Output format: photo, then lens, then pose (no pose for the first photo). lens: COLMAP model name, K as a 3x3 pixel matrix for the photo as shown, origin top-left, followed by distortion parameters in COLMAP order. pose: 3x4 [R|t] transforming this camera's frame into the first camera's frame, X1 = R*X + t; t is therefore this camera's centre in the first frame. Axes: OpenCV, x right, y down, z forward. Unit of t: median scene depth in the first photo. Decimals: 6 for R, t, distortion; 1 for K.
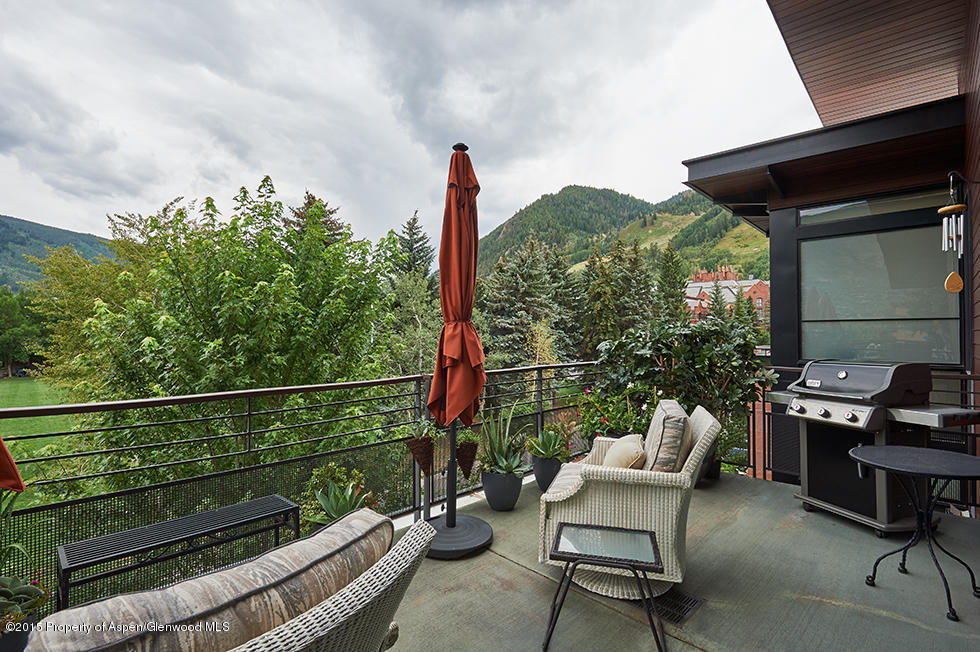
lens RADIAL K [[466.8, 0, 491.6], [0, 466.8, 332.2], [0, 0, 1]] dist [-0.005207, -0.000888]
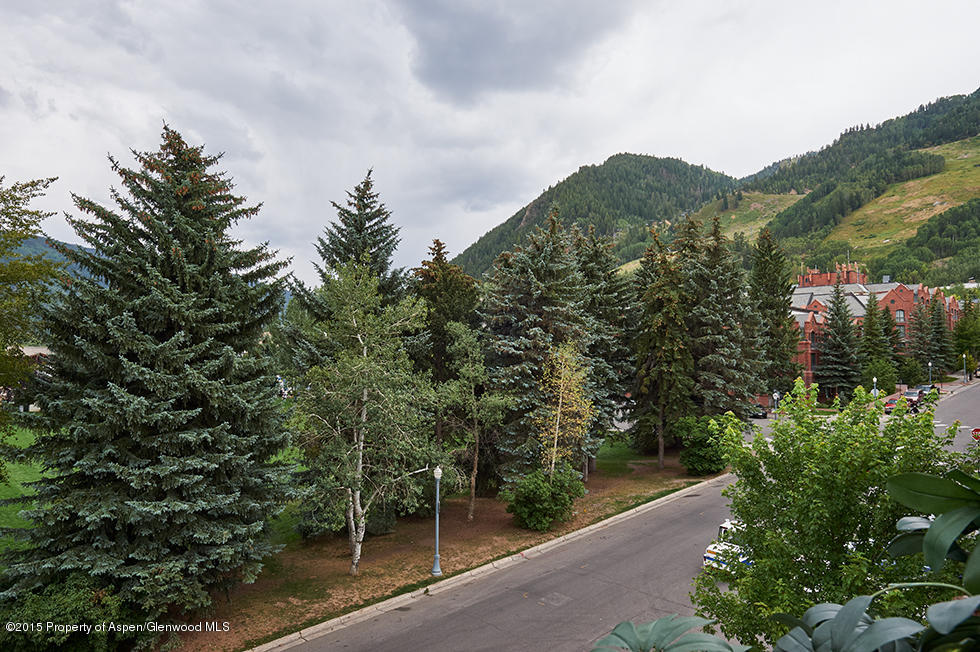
lens RADIAL K [[651.3, 0, 489.6], [0, 651.3, 330.9], [0, 0, 1]] dist [-0.002039, 0.003995]
pose [[0.999489, 0.002939, -0.031832, 0.024292], [-0.004253, 0.999138, -0.041286, -0.003612], [0.031684, 0.041400, 0.998640, 0.097919]]
